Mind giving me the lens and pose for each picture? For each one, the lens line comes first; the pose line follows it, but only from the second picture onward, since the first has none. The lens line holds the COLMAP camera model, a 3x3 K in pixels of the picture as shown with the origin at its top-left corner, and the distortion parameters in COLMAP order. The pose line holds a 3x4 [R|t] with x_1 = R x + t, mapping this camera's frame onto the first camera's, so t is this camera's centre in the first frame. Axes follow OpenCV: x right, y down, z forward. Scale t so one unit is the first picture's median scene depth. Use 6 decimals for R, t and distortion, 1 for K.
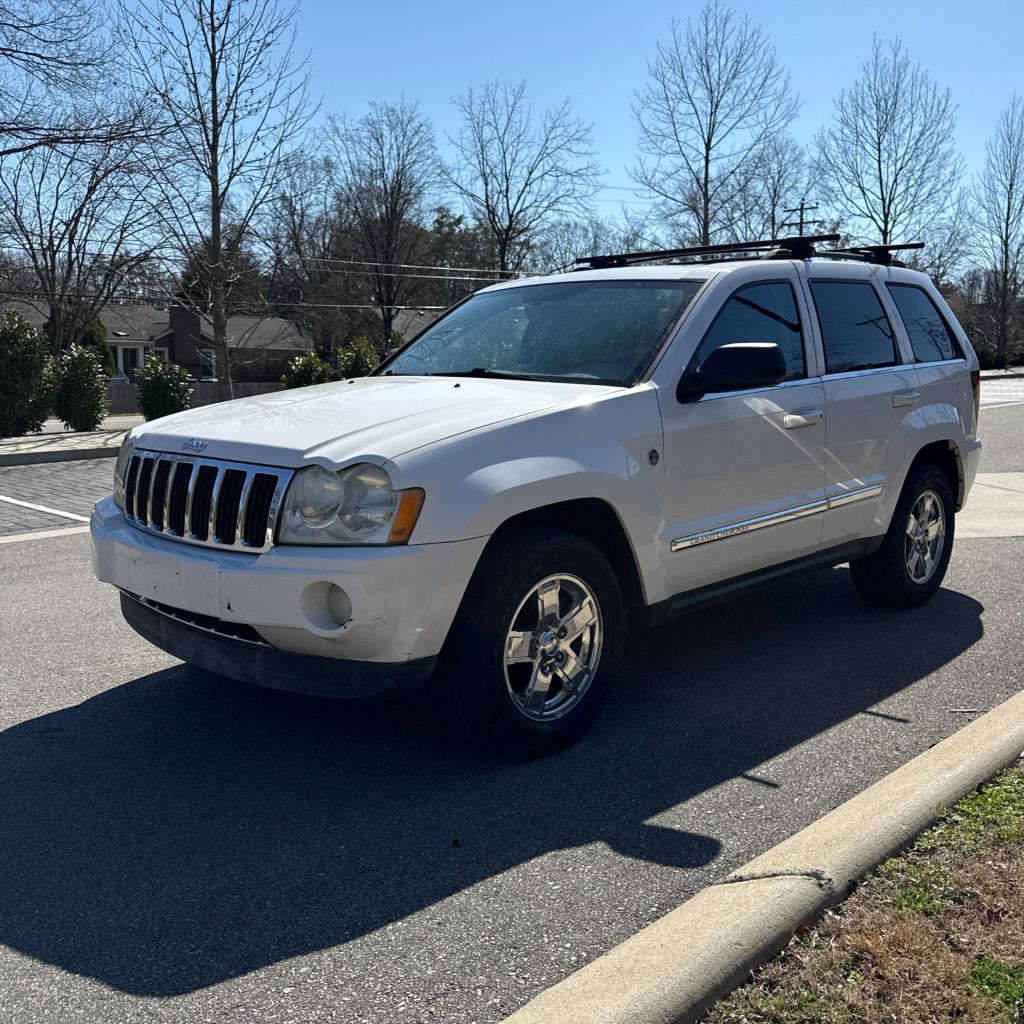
lens RADIAL K [[1055.5, 0, 498.2], [0, 1055.5, 510.3], [0, 0, 1]] dist [0.134998, -0.259003]
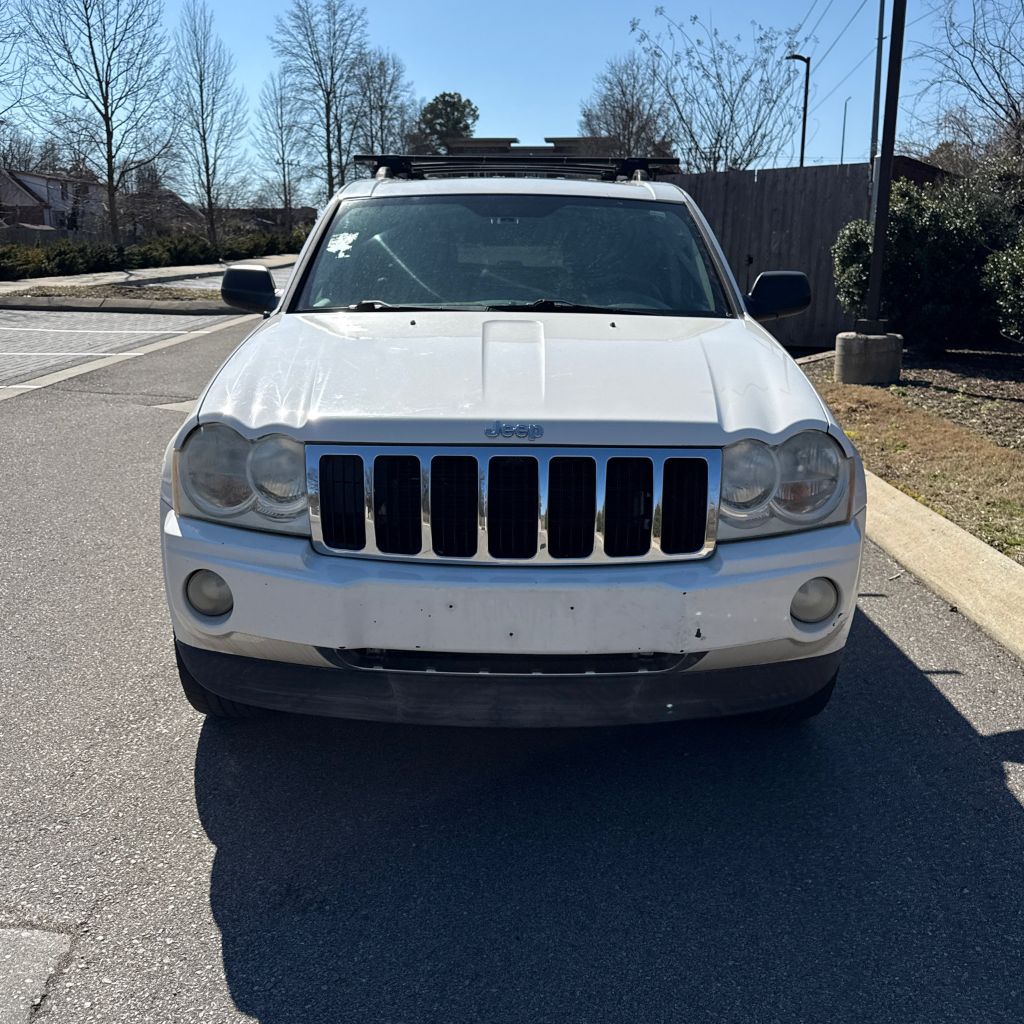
lens RADIAL K [[1038.4, 0, 505.9], [0, 1038.4, 522.6], [0, 0, 1]] dist [0.143950, -0.205153]
pose [[0.712815, -0.169426, 0.680581, -0.750706], [0.091663, 0.984565, 0.149096, -0.101682], [-0.695337, -0.043894, 0.717342, 0.484545]]
